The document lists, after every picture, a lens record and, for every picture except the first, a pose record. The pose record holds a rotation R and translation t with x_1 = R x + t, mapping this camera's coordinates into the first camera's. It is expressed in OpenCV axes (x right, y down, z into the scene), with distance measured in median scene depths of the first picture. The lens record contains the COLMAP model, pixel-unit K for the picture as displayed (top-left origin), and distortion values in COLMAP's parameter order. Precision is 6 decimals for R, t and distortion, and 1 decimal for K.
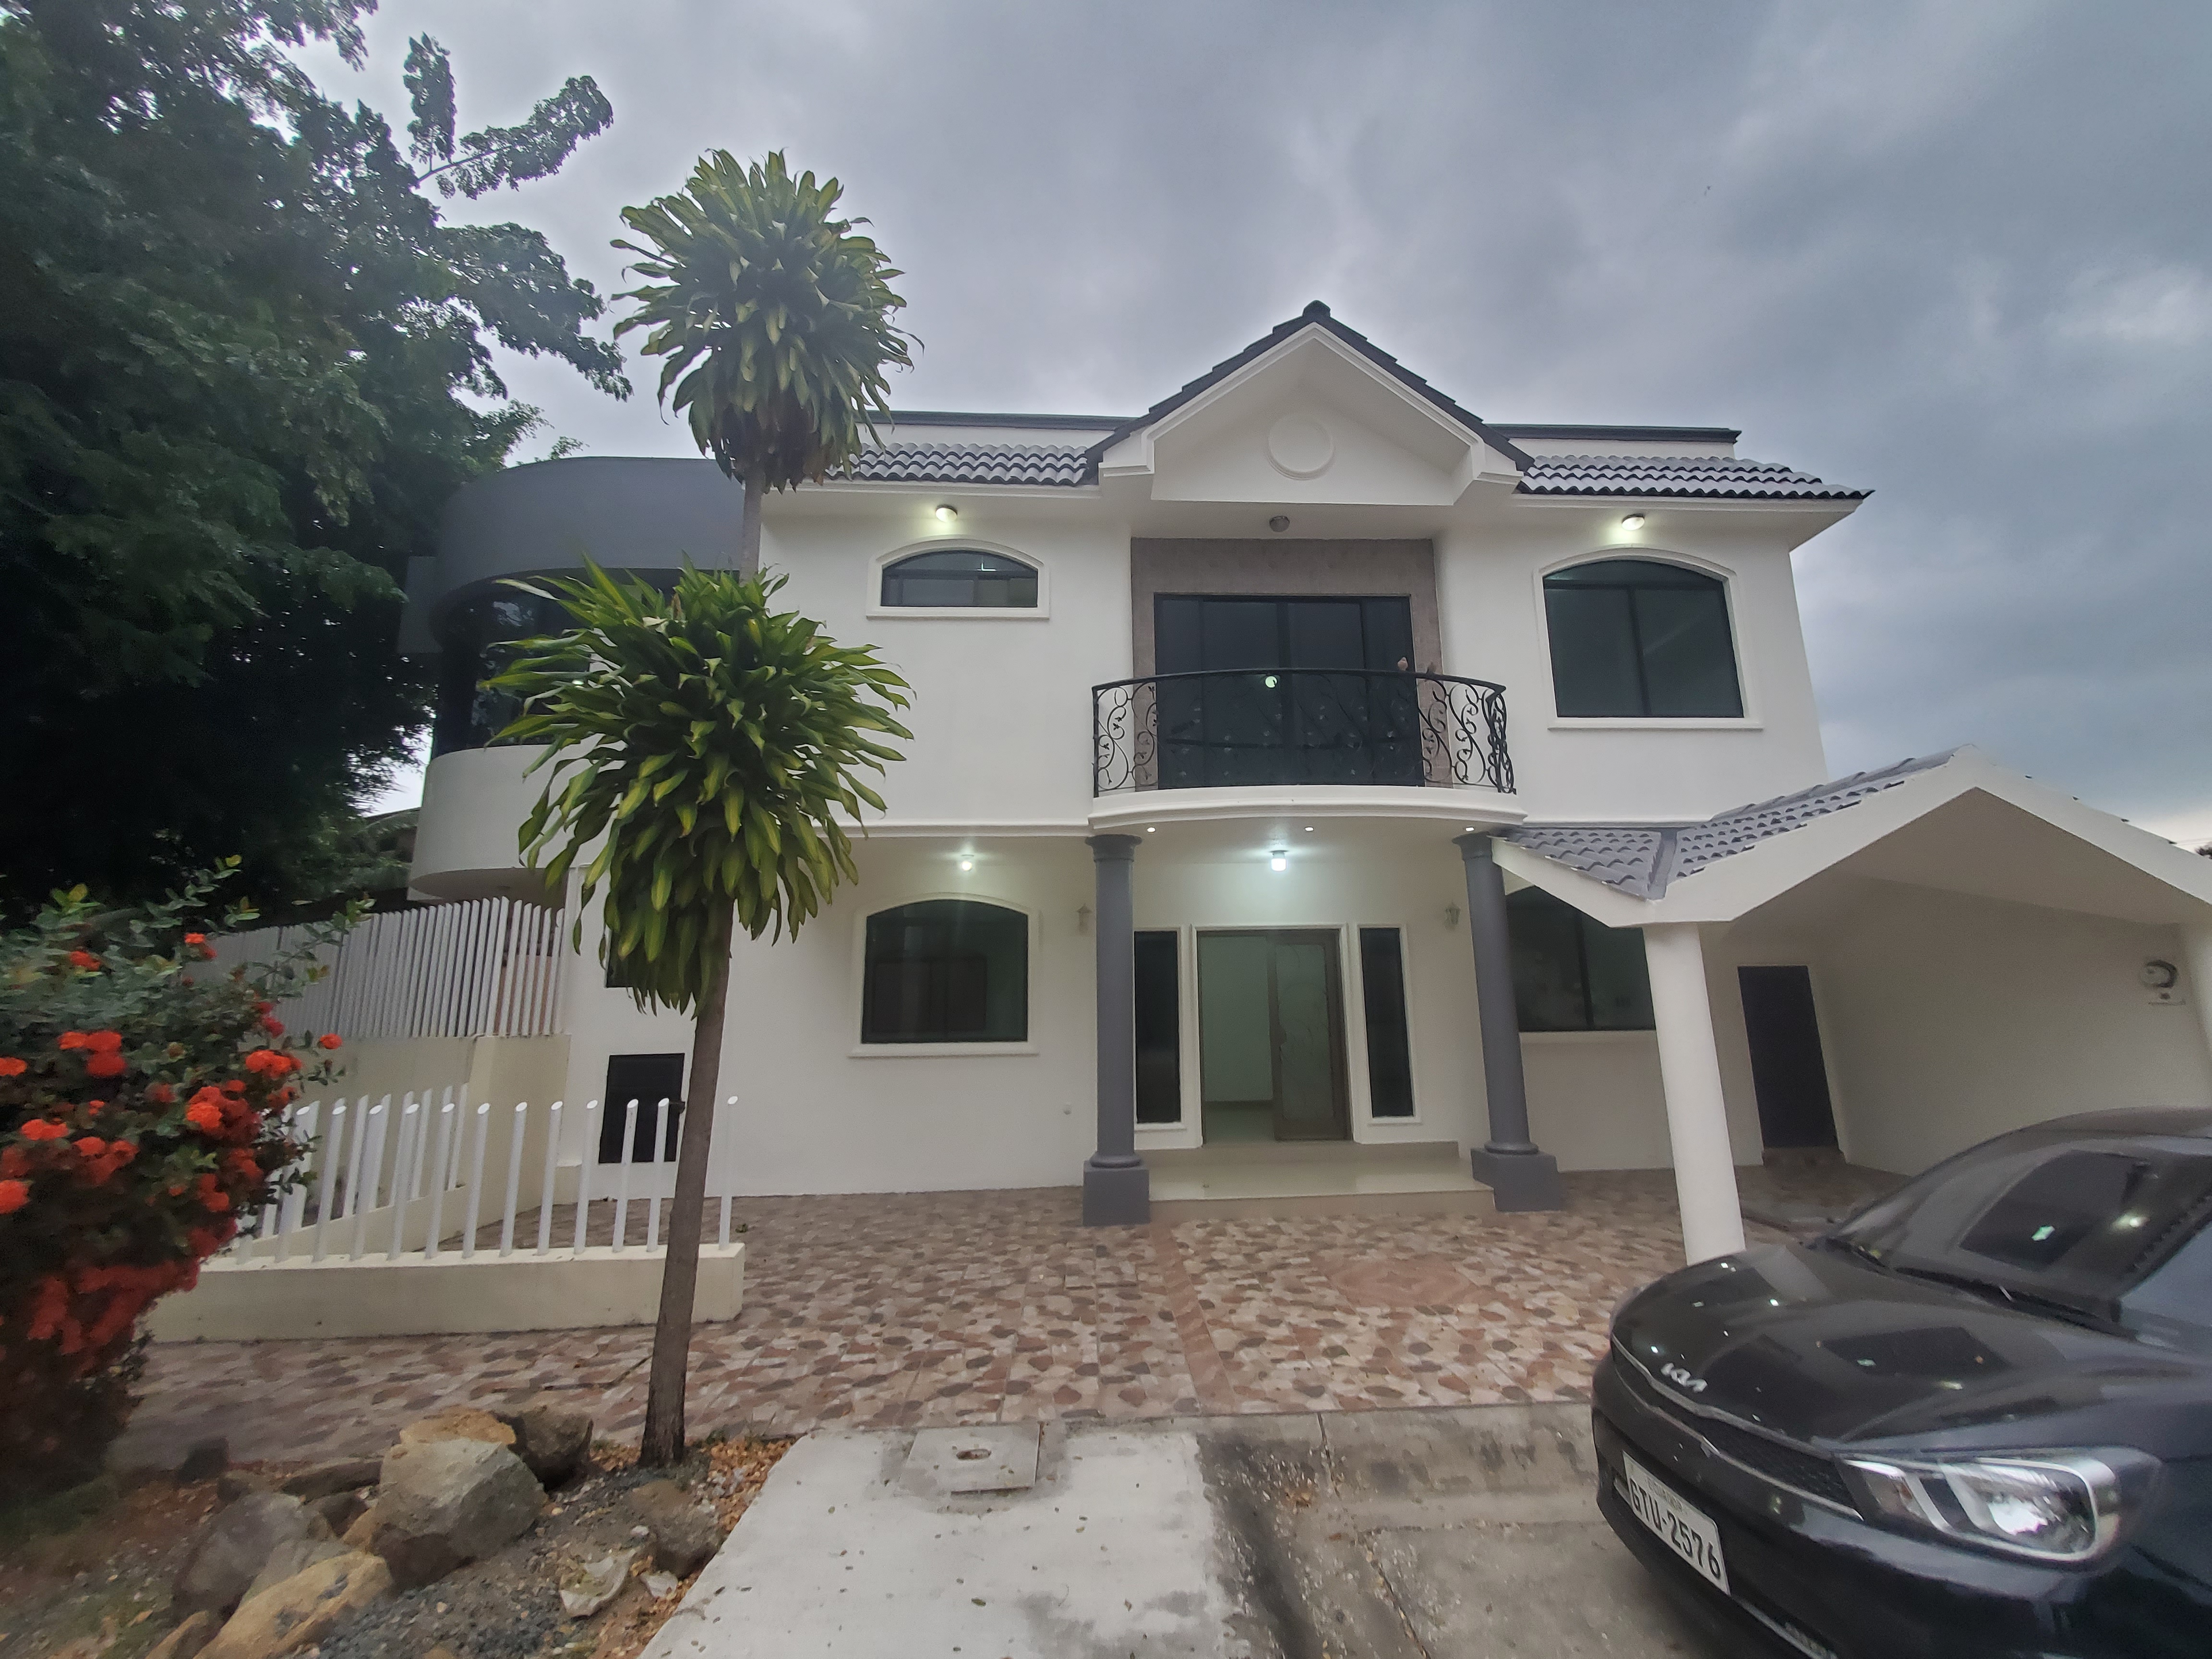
lens RADIAL K [[889.4, 0, 1143.3], [0, 889.4, 824.0], [0, 0, 1]] dist [0.000766, 0.000005]
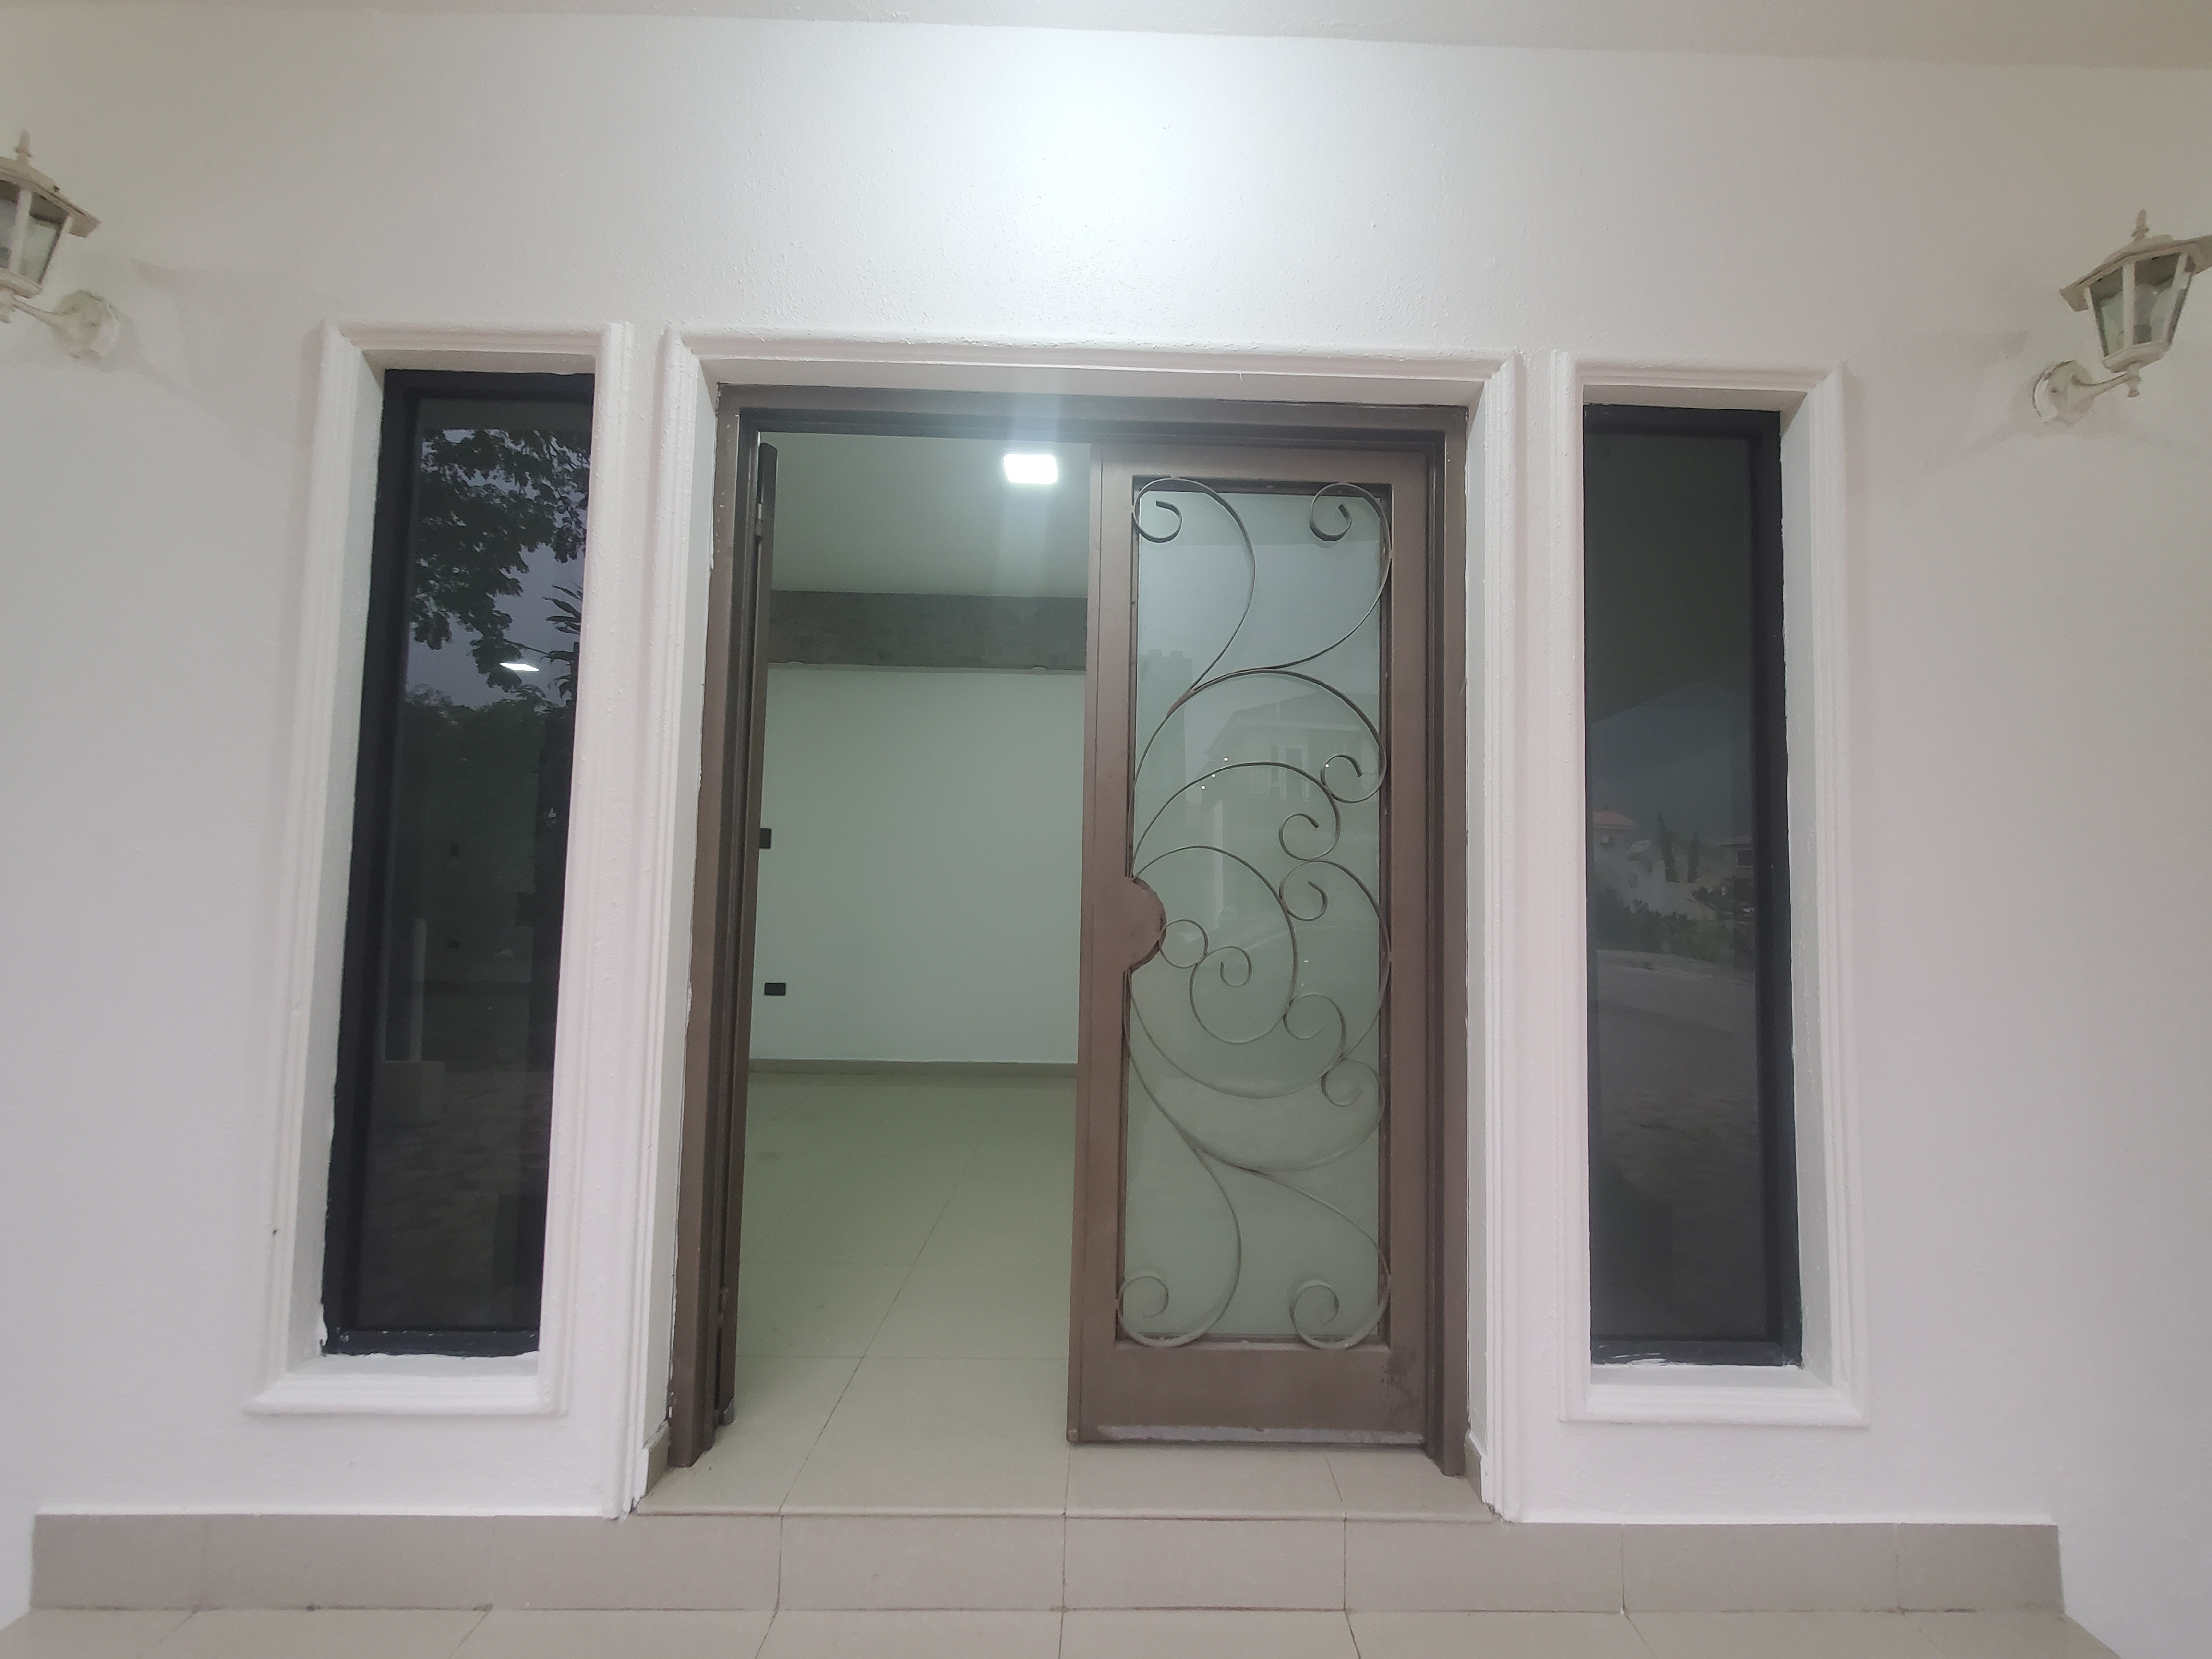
lens RADIAL K [[875.0, 0, 1136.9], [0, 875.0, 837.0], [0, 0, 1]] dist [-0.000961, -0.001114]
pose [[0.998536, 0.033588, -0.042409, 0.215326], [-0.026332, 0.986546, 0.161352, 0.246681], [0.047258, -0.159999, 0.985985, 1.073124]]
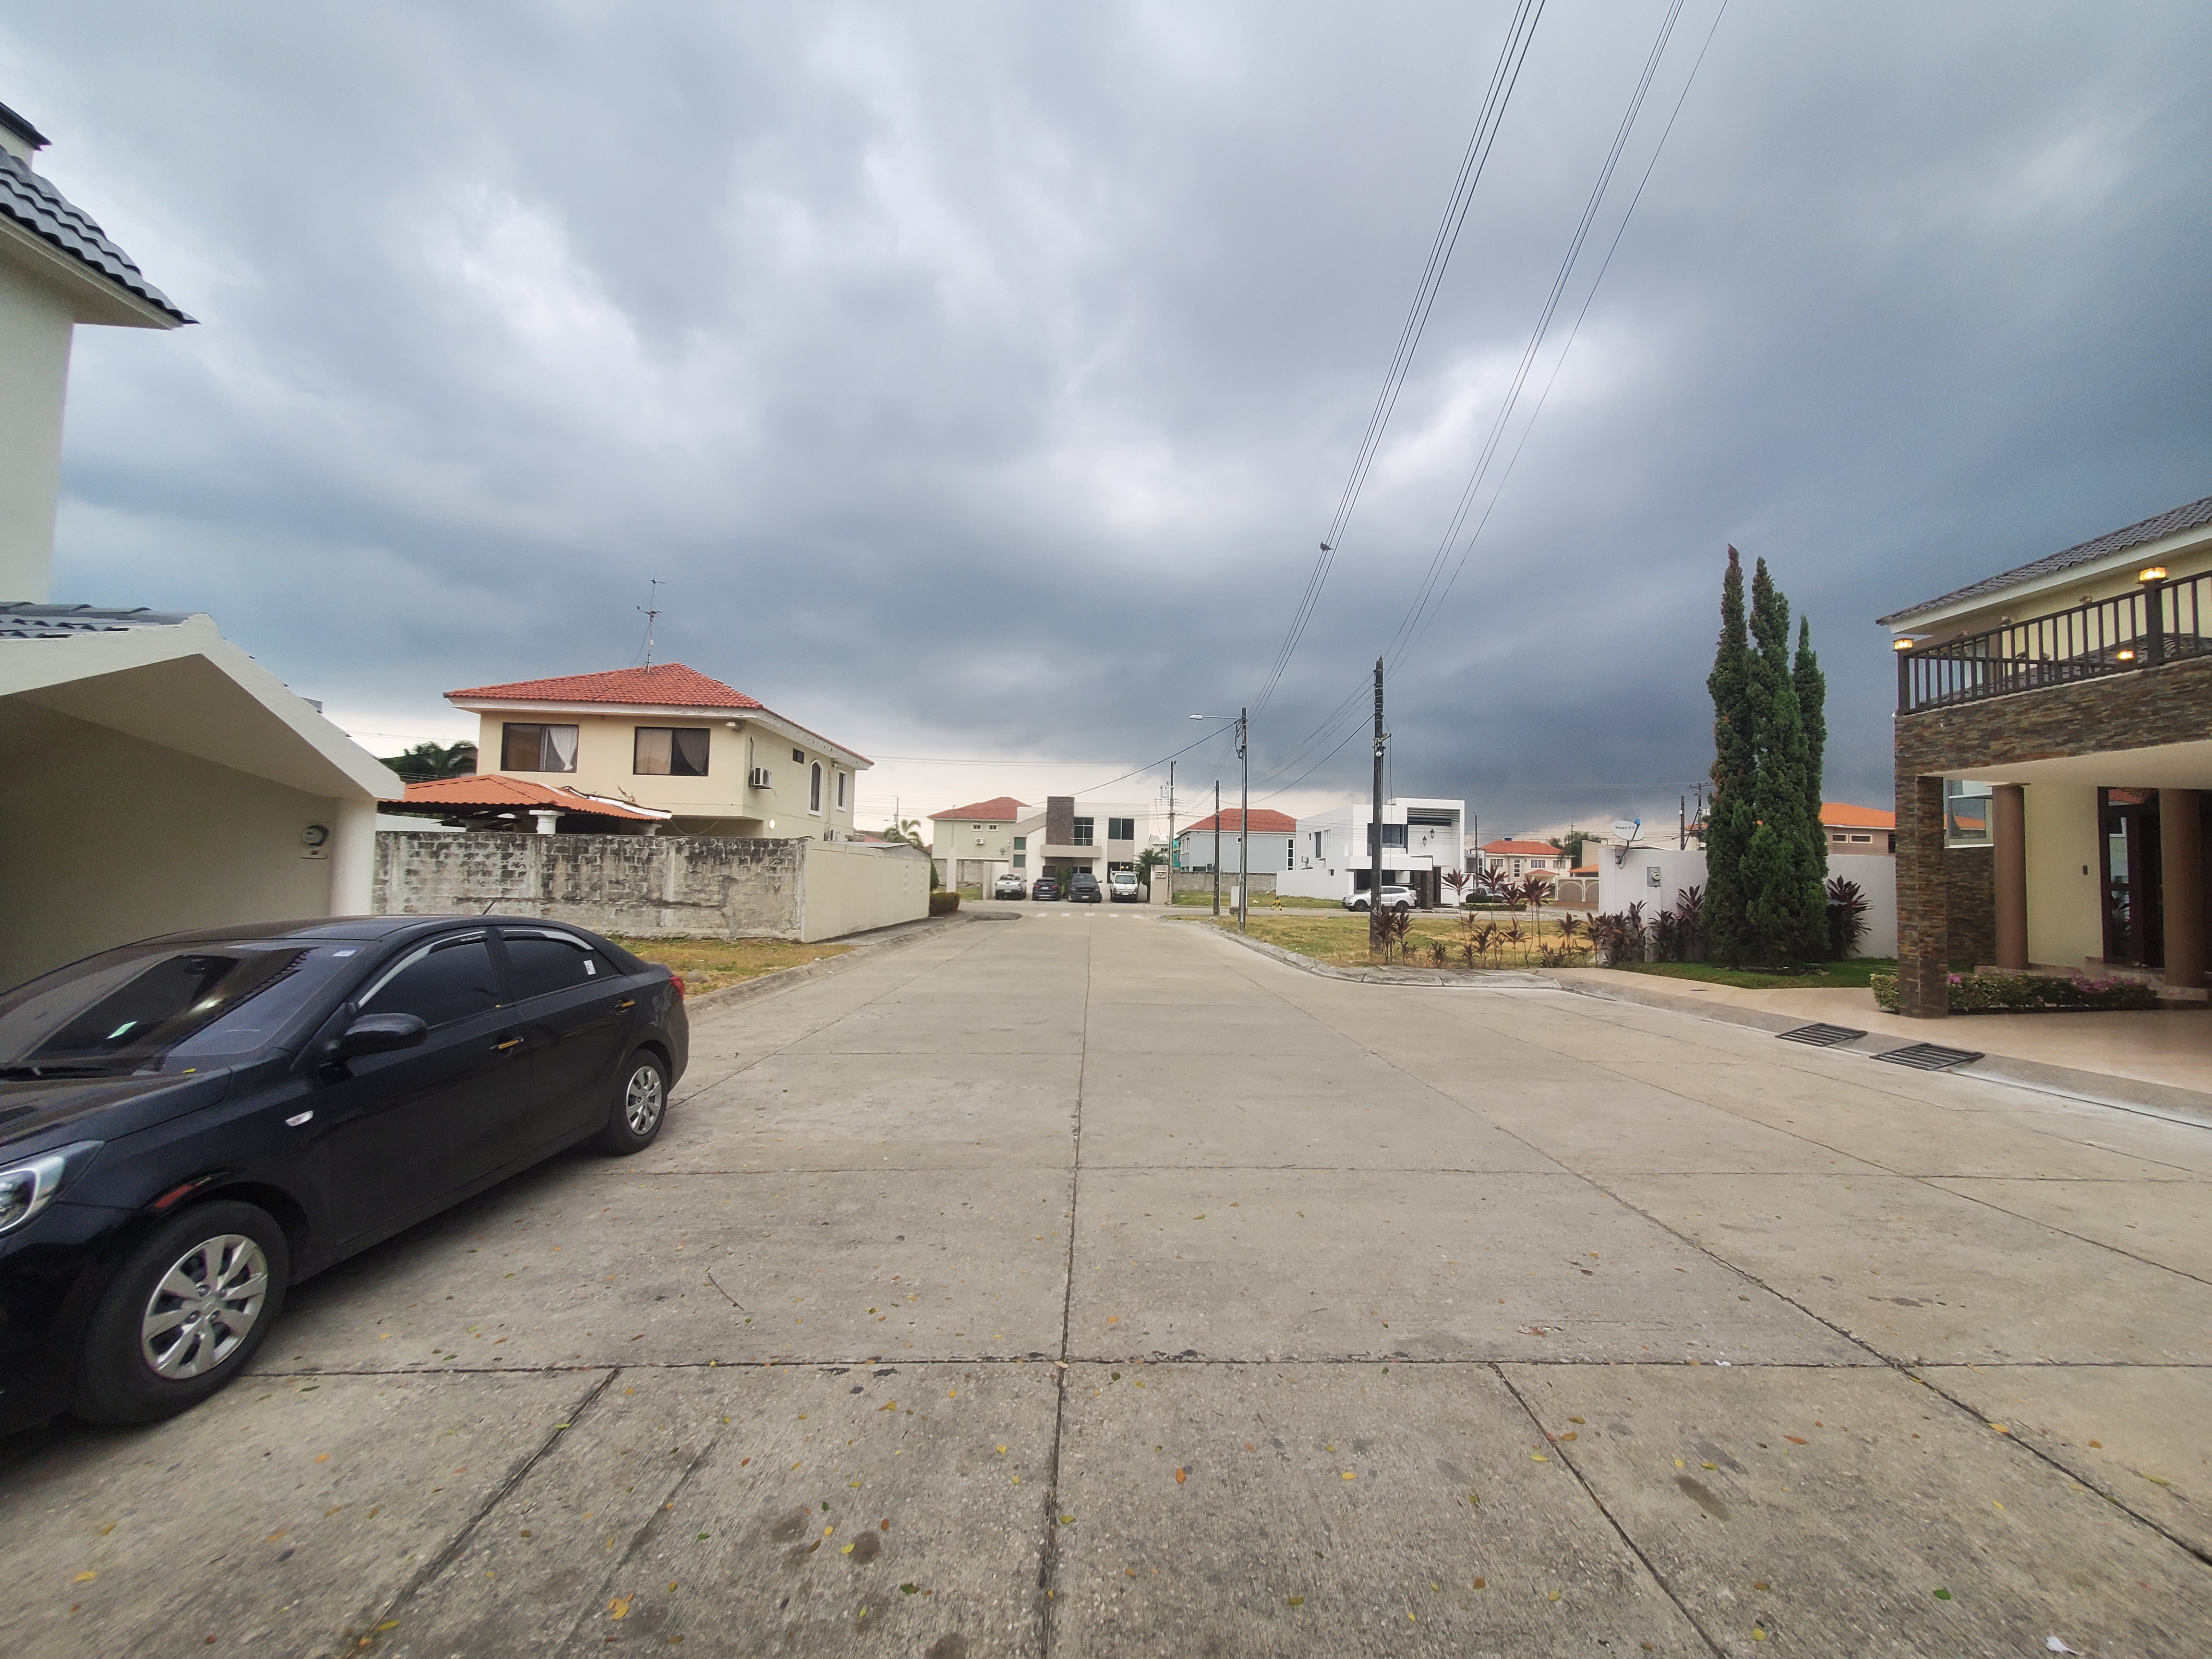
lens RADIAL K [[886.0, 0, 1106.0], [0, 886.0, 829.5], [0, 0, 1]] dist [0.000181, -0.000022]
pose [[0.024436, 0.069859, 0.997258, -0.067198], [-0.228084, 0.971635, -0.062475, -0.013648], [-0.973335, -0.225932, 0.039677, -0.115453]]
